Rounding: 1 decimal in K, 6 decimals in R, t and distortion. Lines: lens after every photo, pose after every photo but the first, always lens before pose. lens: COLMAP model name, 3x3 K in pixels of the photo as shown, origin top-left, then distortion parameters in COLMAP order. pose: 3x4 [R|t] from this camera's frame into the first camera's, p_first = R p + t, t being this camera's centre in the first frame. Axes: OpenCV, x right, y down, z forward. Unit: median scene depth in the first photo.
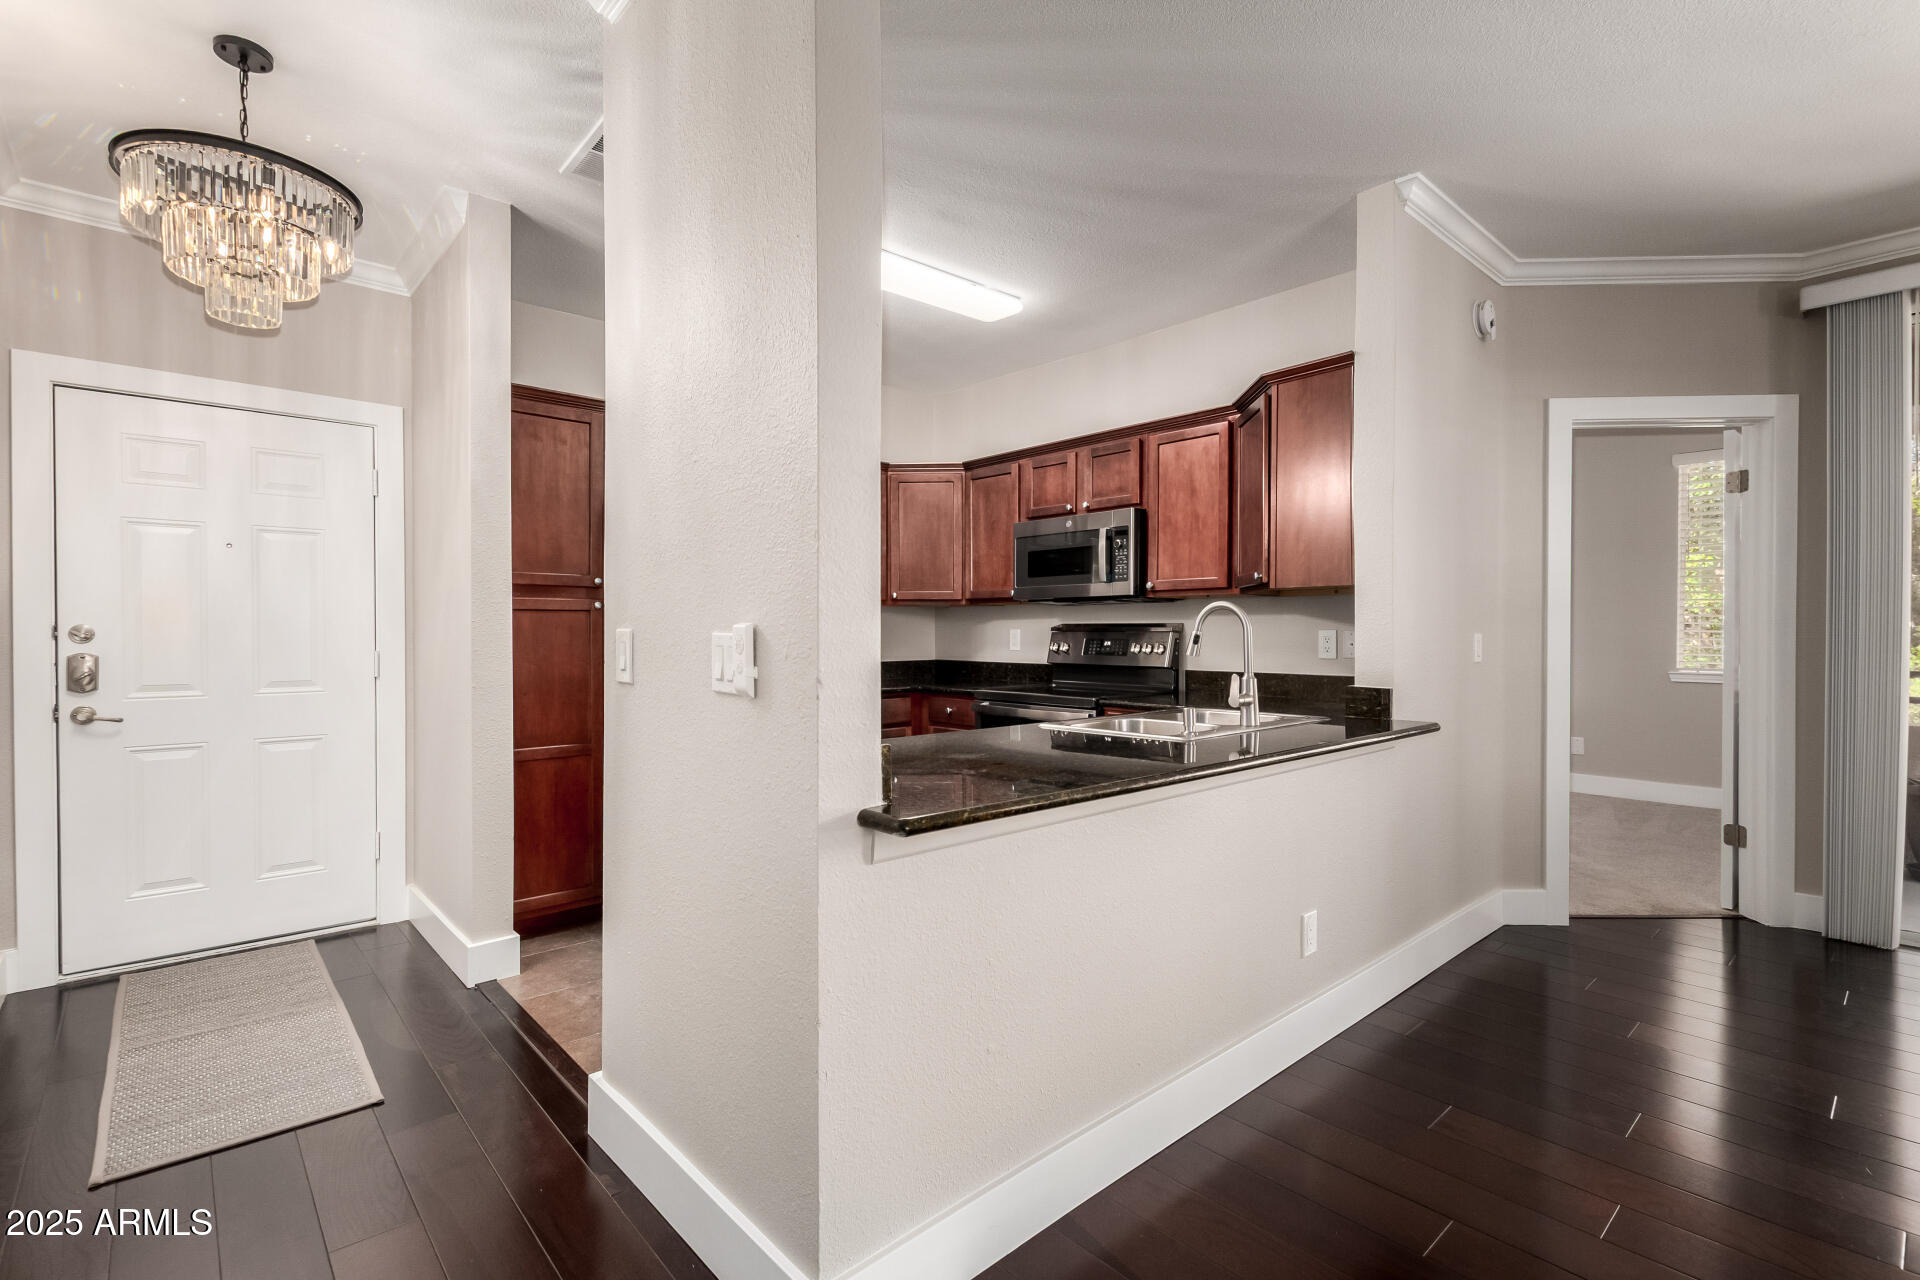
lens RADIAL K [[874.0, 0, 965.3], [0, 874.0, 639.2], [0, 0, 1]] dist [0.001763, 0.000080]
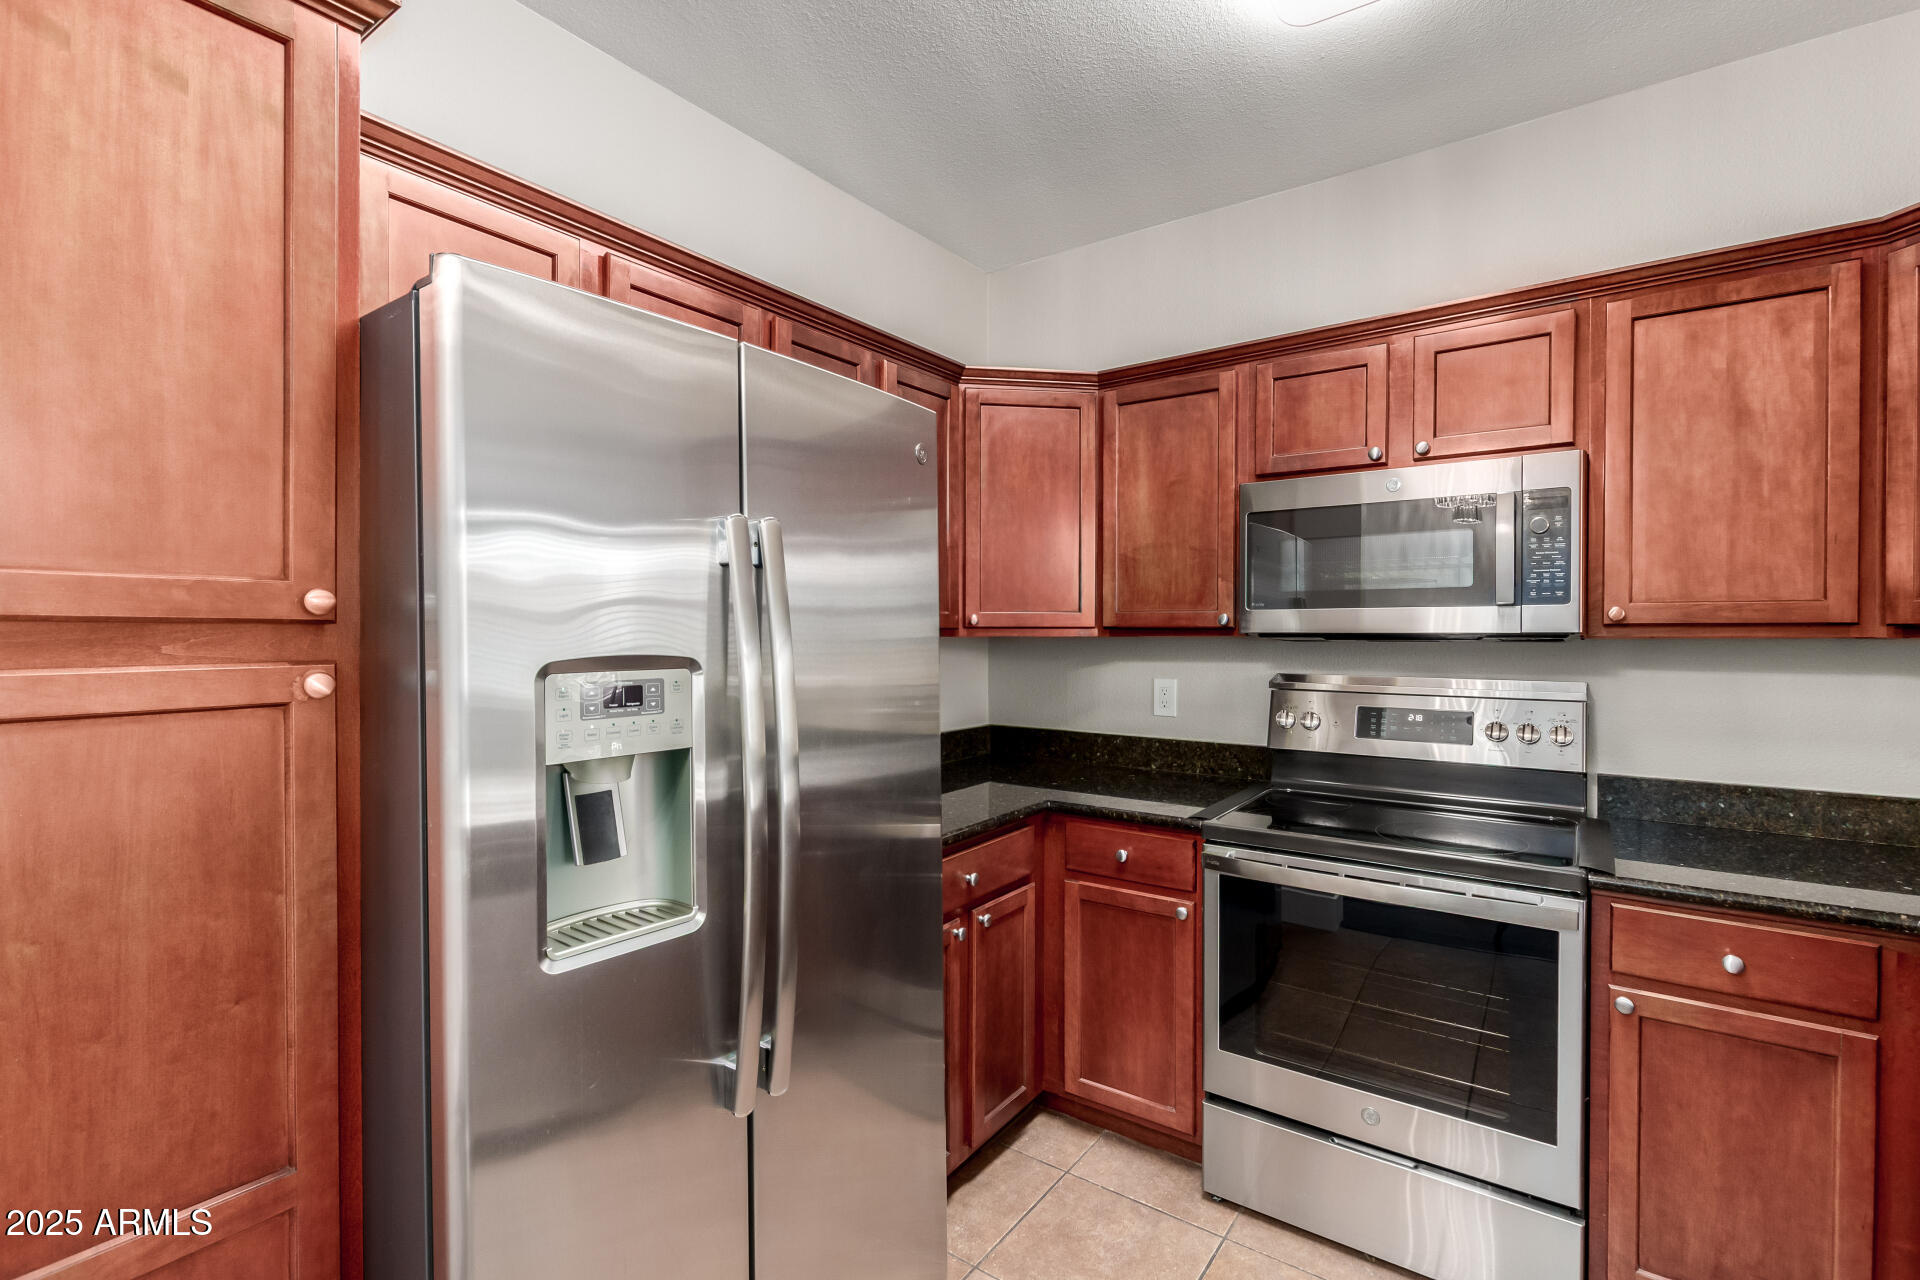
lens RADIAL K [[896.1, 0, 960.0], [0, 896.1, 640.0], [0, 0, 1]] dist [-0.000846, -0.001742]
pose [[0.981240, 0.000165, 0.192791, -0.238287], [-0.000095, 1.000000, -0.000372, -0.046966], [-0.192791, 0.000347, 0.981240, 0.592323]]
